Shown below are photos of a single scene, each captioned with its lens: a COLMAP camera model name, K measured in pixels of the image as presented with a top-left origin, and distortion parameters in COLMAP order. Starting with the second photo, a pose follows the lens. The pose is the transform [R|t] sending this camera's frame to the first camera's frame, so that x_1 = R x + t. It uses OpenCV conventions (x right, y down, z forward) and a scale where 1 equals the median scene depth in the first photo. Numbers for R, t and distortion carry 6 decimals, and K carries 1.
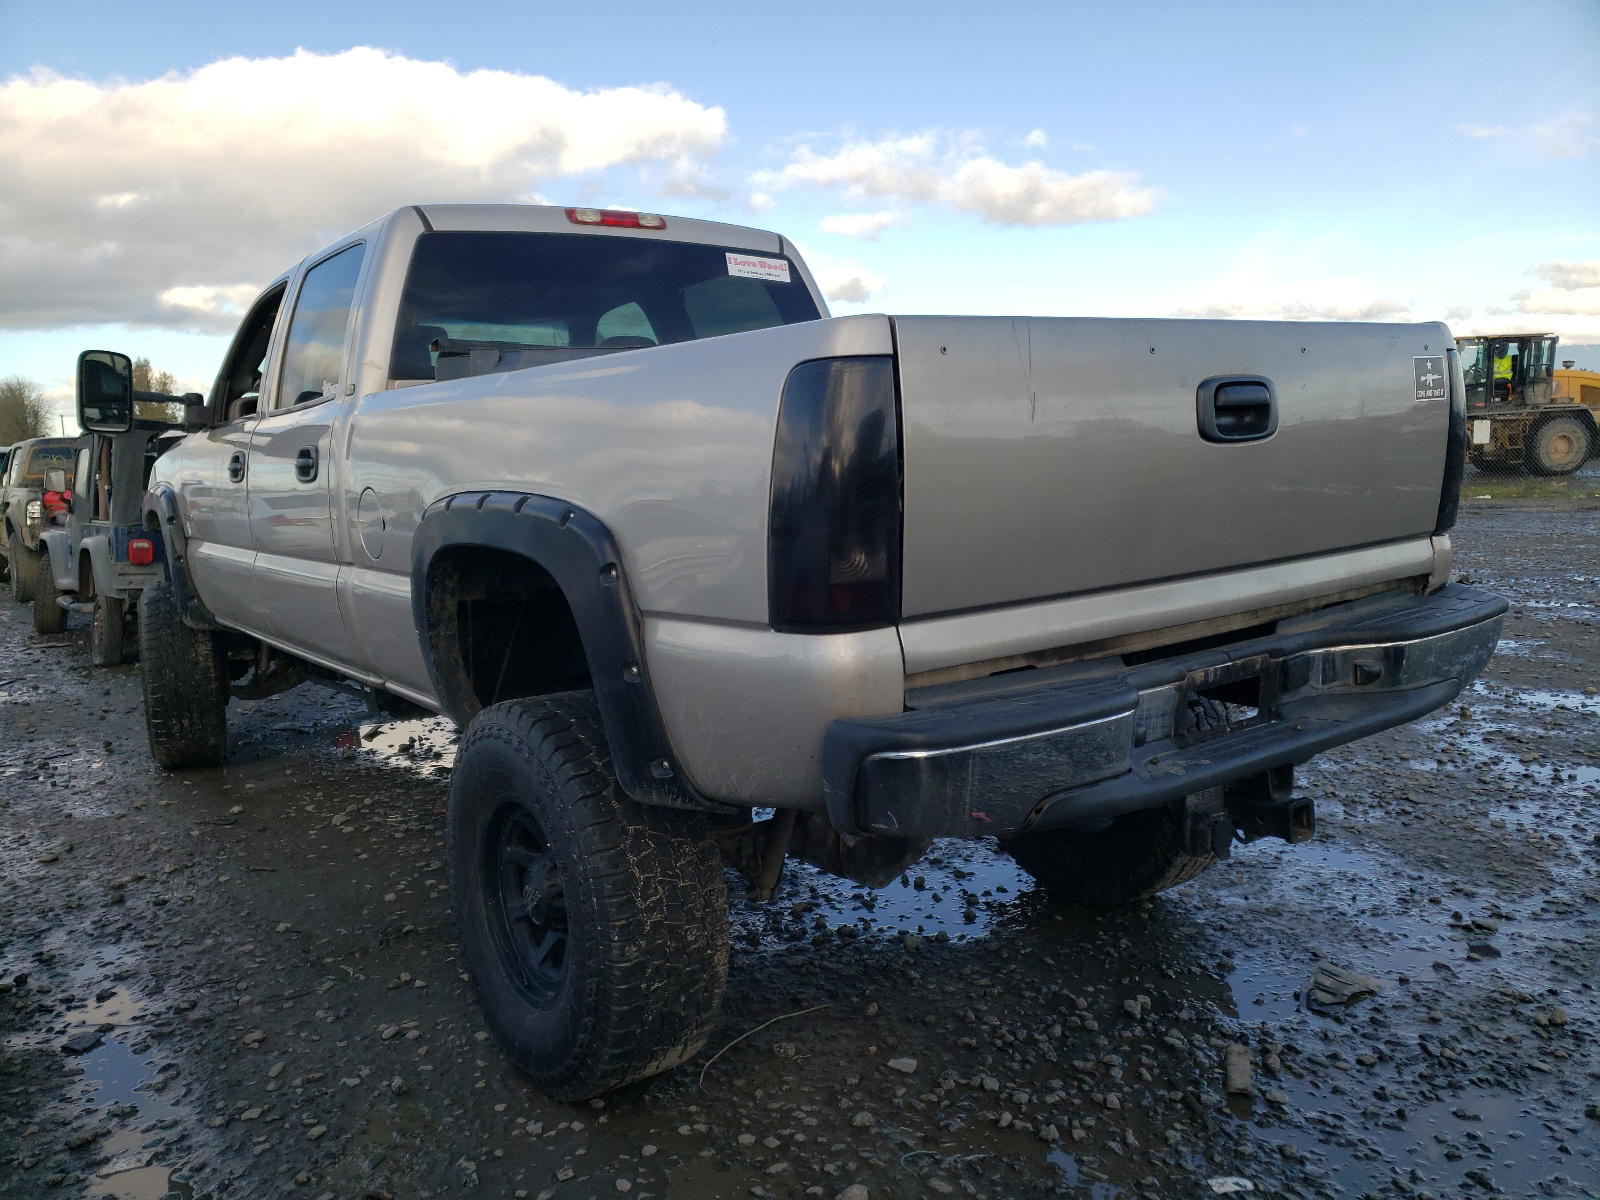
lens RADIAL K [[1239.5, 0, 800.0], [0, 1239.5, 600.0], [0, 0, 1]] dist [0.052660, -0.003431]
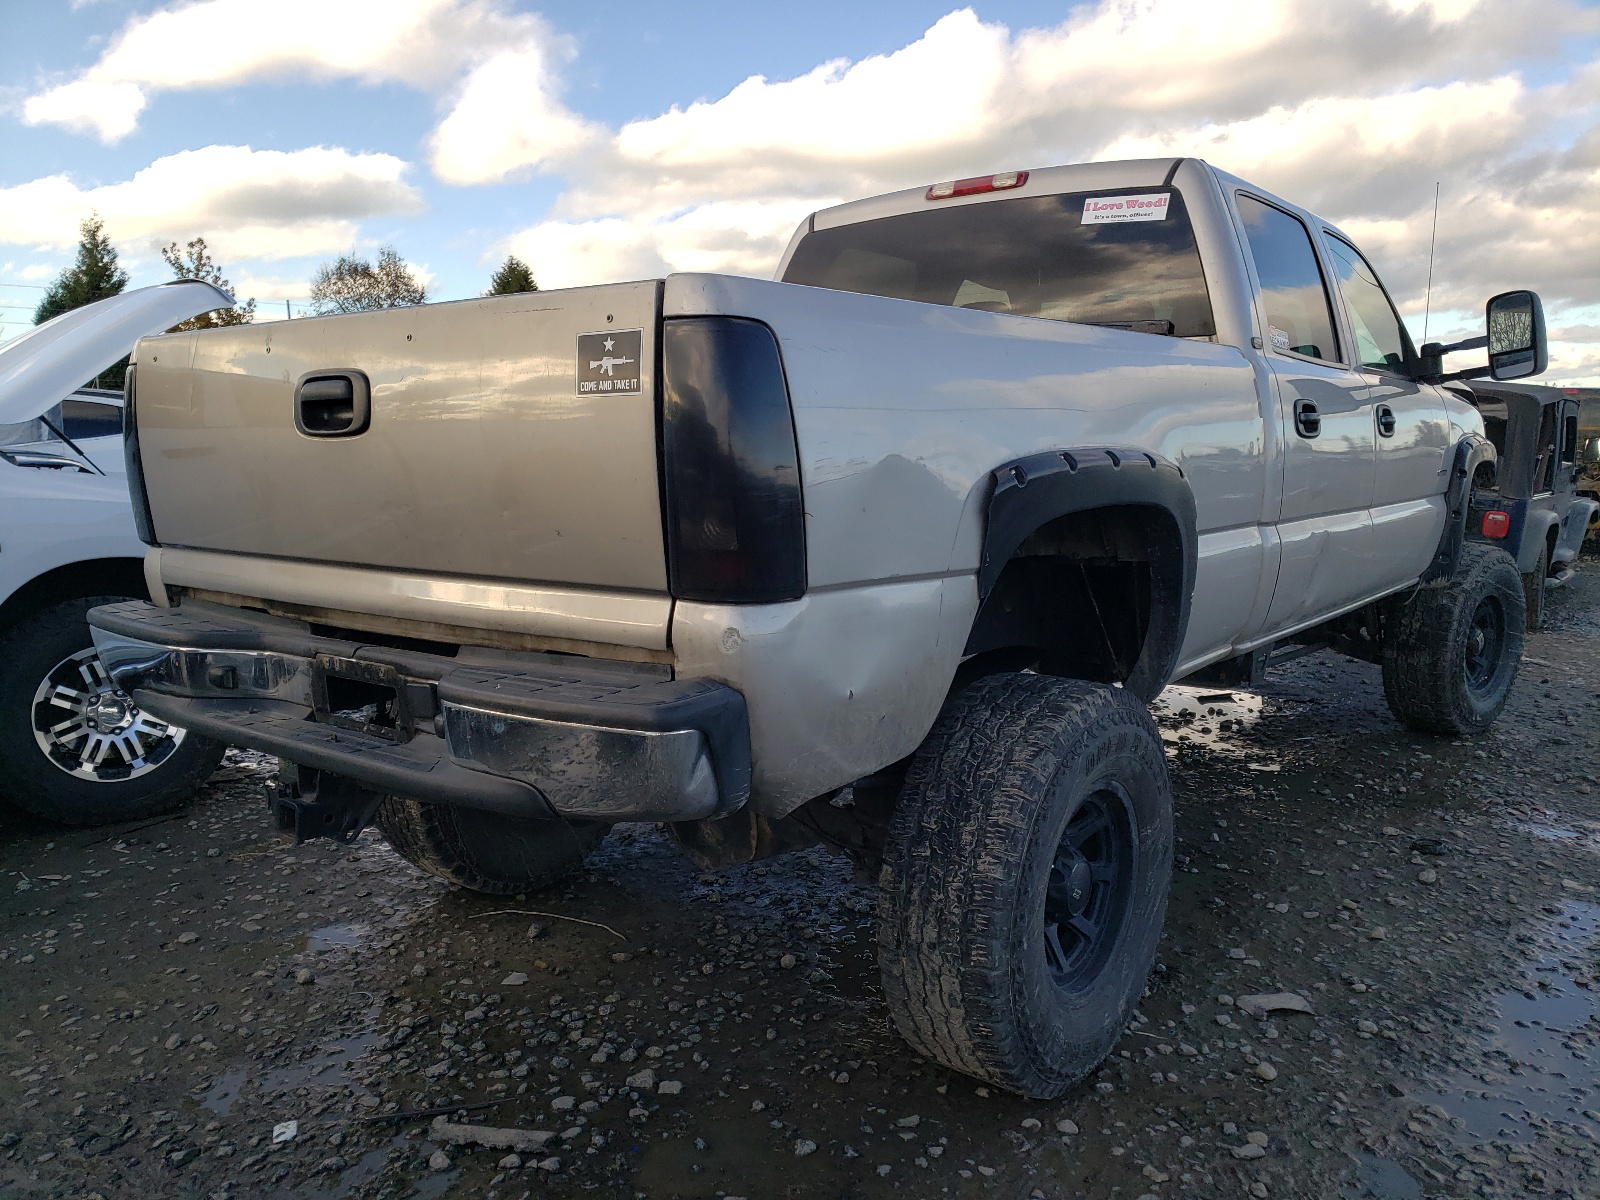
lens RADIAL K [[1239.5, 0, 800.0], [0, 1239.5, 600.0], [0, 0, 1]] dist [0.052660, -0.003431]
pose [[0.278907, 0.172413, -0.944714, 1.259755], [-0.130637, 0.981418, 0.140544, -0.167024], [0.951391, 0.084216, 0.296248, 0.956564]]
